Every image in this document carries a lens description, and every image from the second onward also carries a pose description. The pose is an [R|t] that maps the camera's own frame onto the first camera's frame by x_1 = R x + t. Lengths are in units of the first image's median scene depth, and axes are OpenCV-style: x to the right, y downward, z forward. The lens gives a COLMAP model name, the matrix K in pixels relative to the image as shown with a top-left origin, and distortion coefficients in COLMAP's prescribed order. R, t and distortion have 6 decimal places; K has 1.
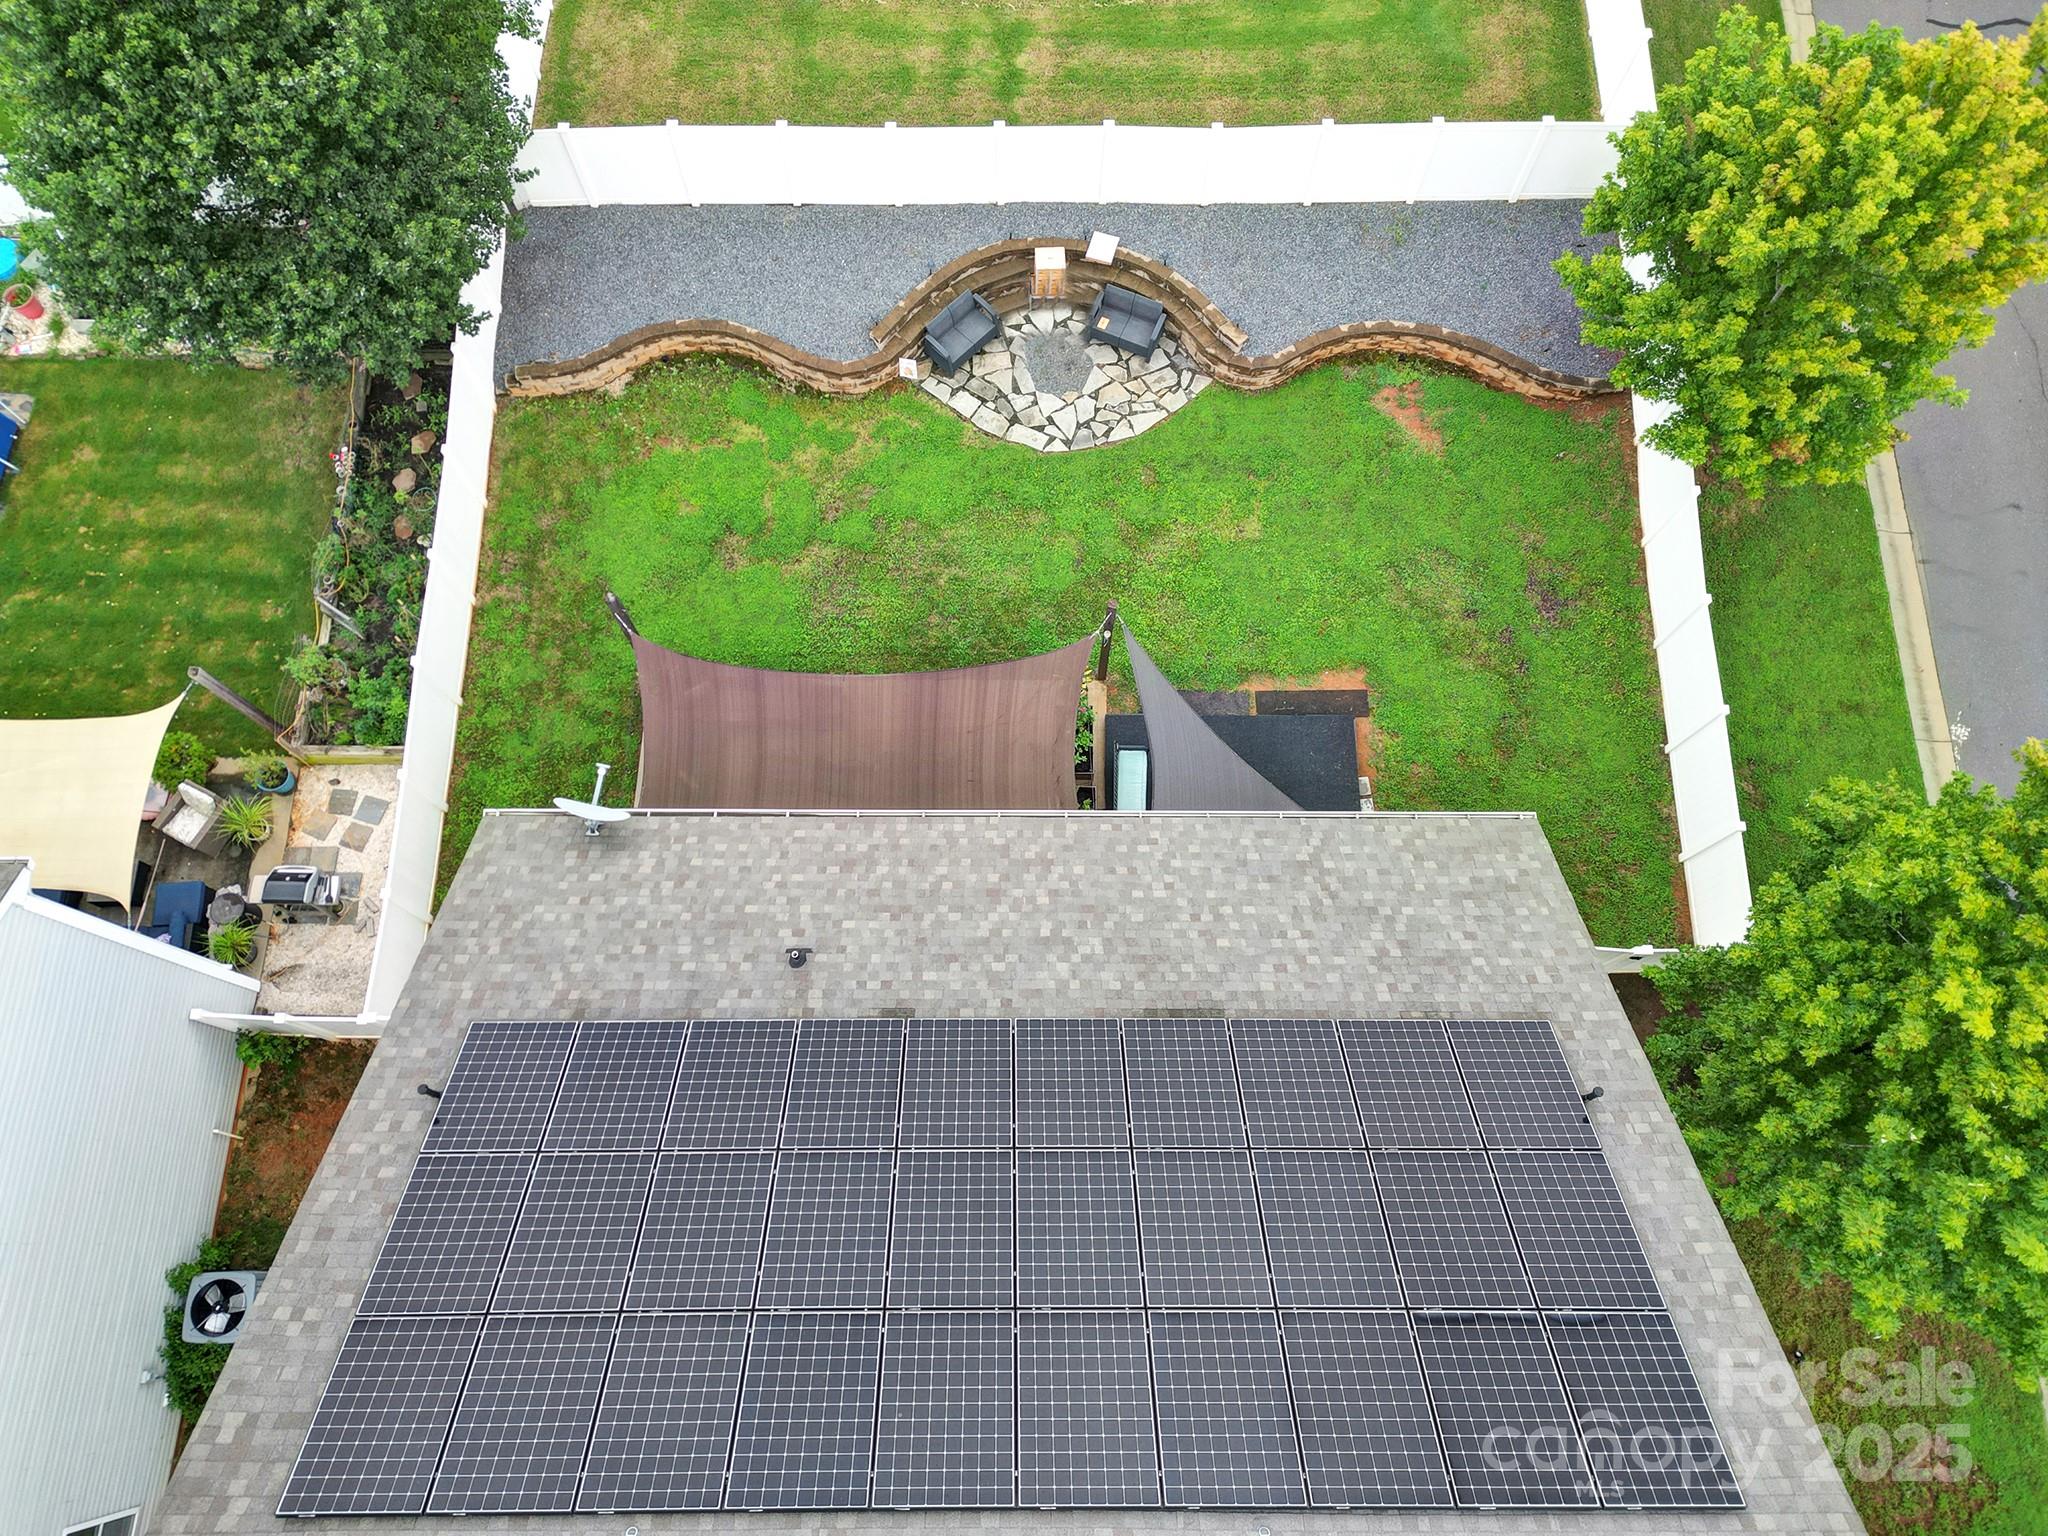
lens RADIAL K [[1438.1, 0, 1024.0], [0, 1438.1, 768.0], [0, 0, 1]] dist [0.088076, -0.093059]
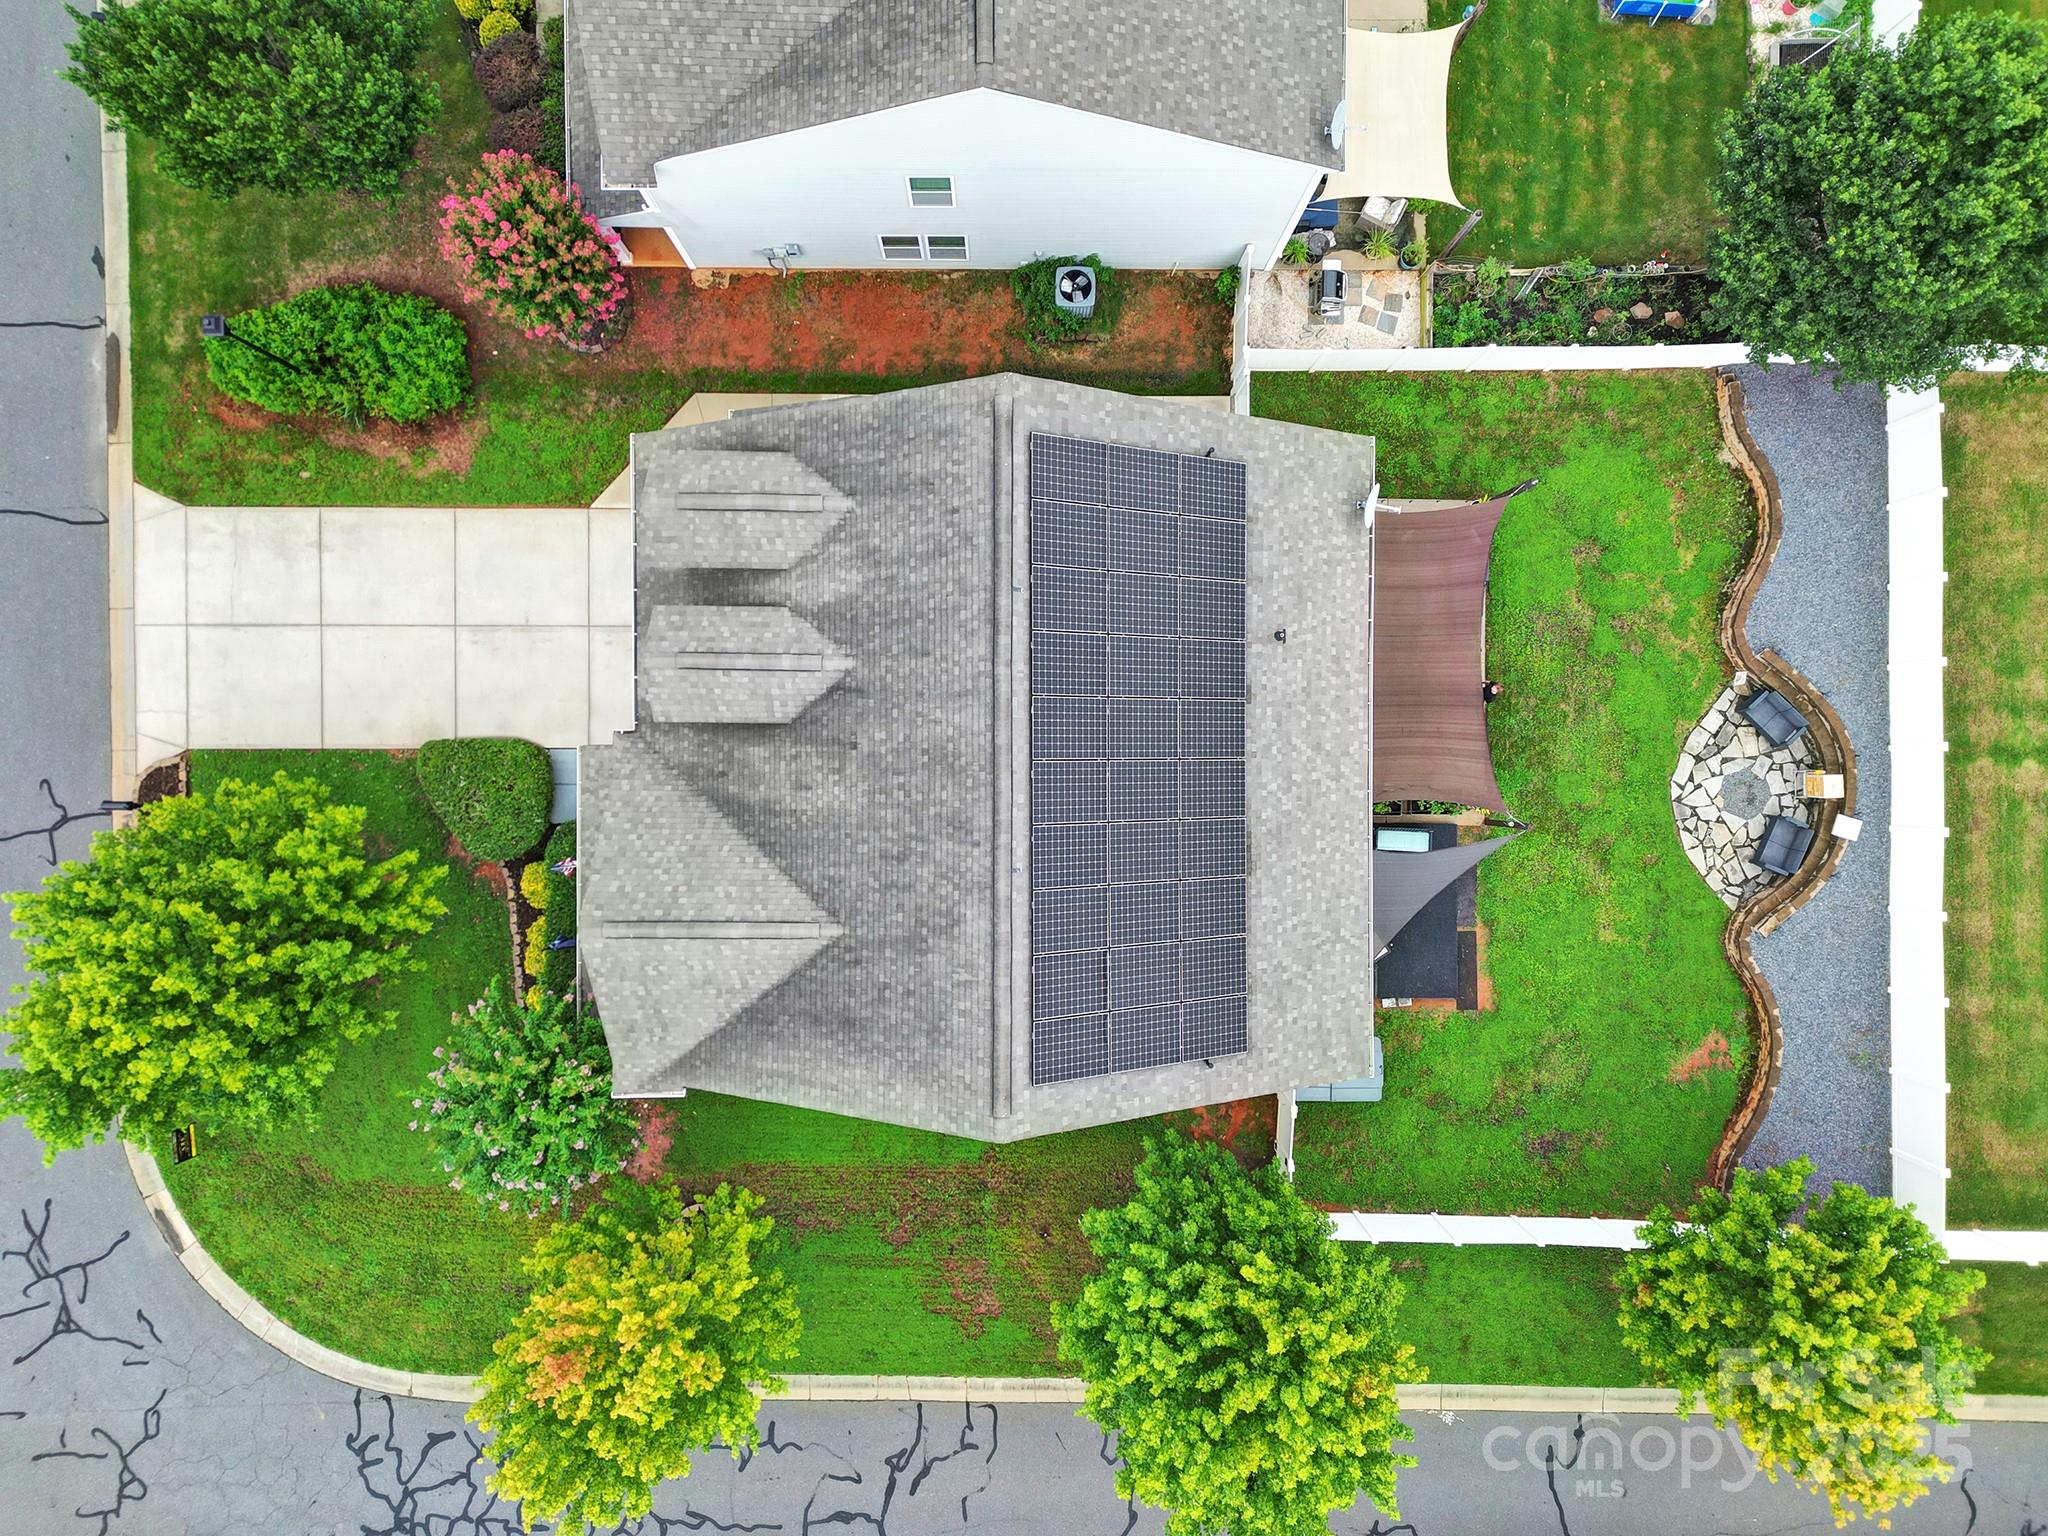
lens RADIAL K [[1438.1, 0, 1024.0], [0, 1438.1, 768.0], [0, 0, 1]] dist [0.088076, -0.093059]
pose [[0.000611, 0.999991, -0.004283, 0.006888], [-0.950324, 0.001914, 0.311256, -0.072370], [0.311261, 0.003880, 0.950317, -0.467753]]
